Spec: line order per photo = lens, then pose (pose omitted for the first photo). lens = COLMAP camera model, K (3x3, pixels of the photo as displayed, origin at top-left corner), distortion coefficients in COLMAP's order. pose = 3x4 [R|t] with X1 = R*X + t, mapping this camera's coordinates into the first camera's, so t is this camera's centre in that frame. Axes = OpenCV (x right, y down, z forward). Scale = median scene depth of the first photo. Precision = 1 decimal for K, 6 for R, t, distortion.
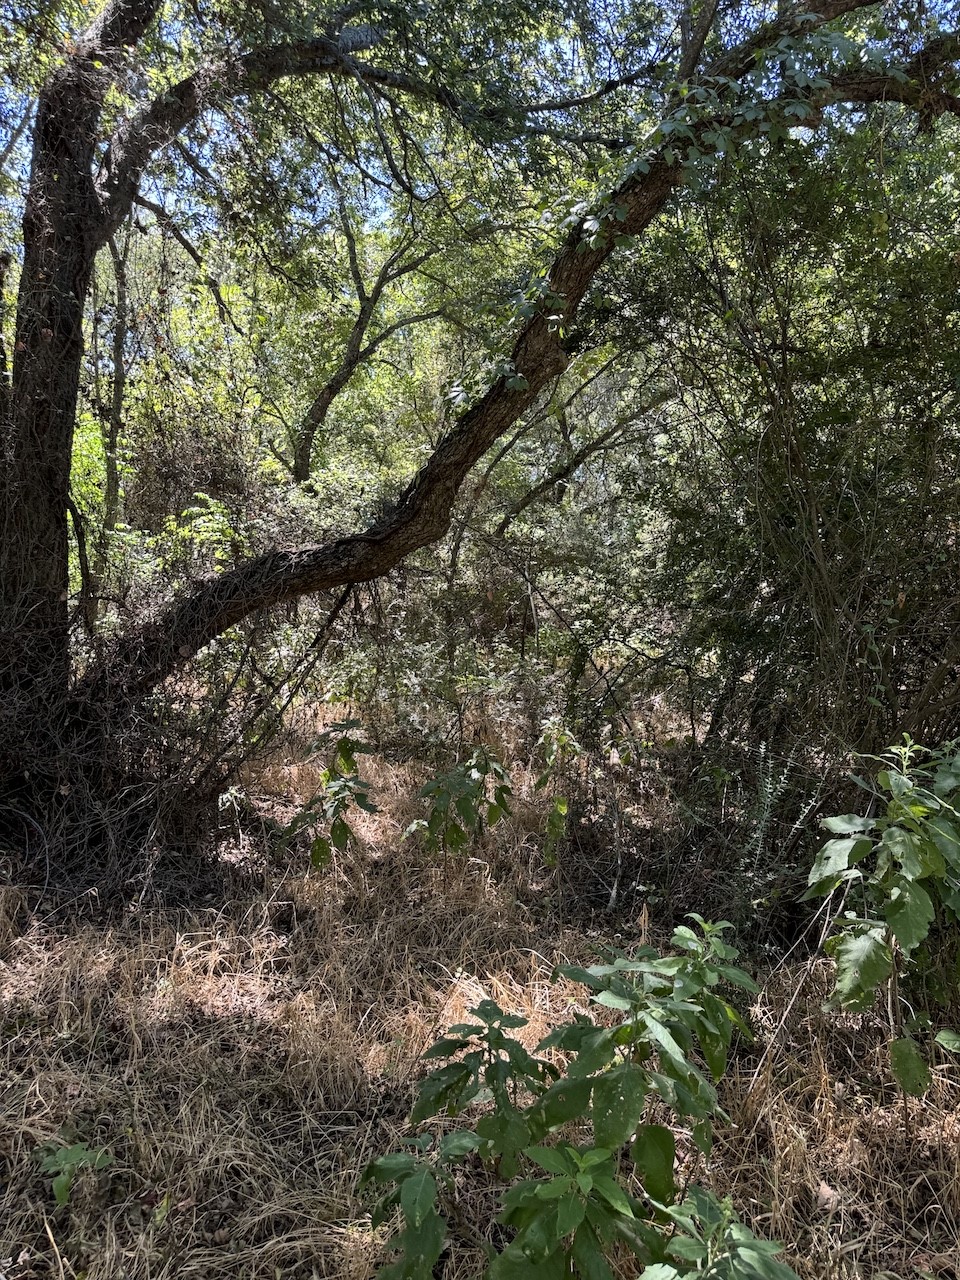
lens RADIAL K [[921.7, 0, 457.4], [0, 921.7, 626.1], [0, 0, 1]] dist [0.064508, -0.058617]
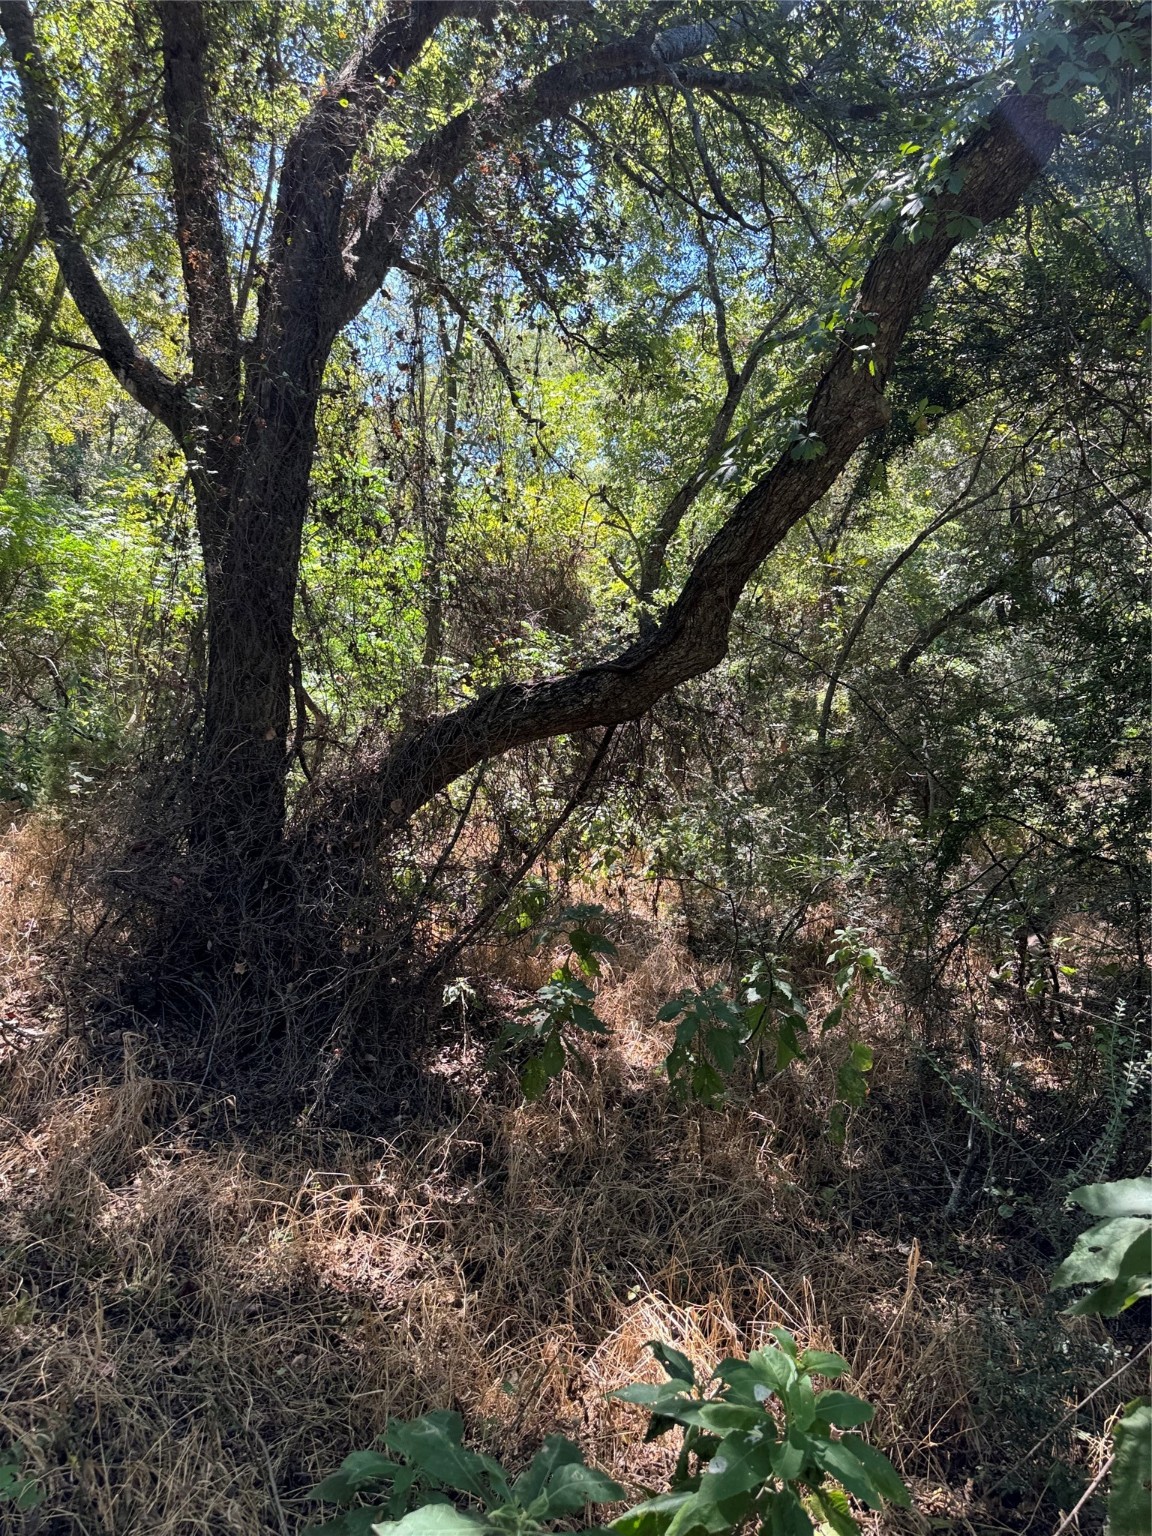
lens RADIAL K [[1081.2, 0, 572.3], [0, 1081.2, 763.1], [0, 0, 1]] dist [0.065738, -0.073456]
pose [[0.954298, 0.034395, -0.296870, 0.127679], [-0.040040, 0.999114, -0.012953, -0.004211], [0.296161, 0.024248, 0.954830, 0.143230]]
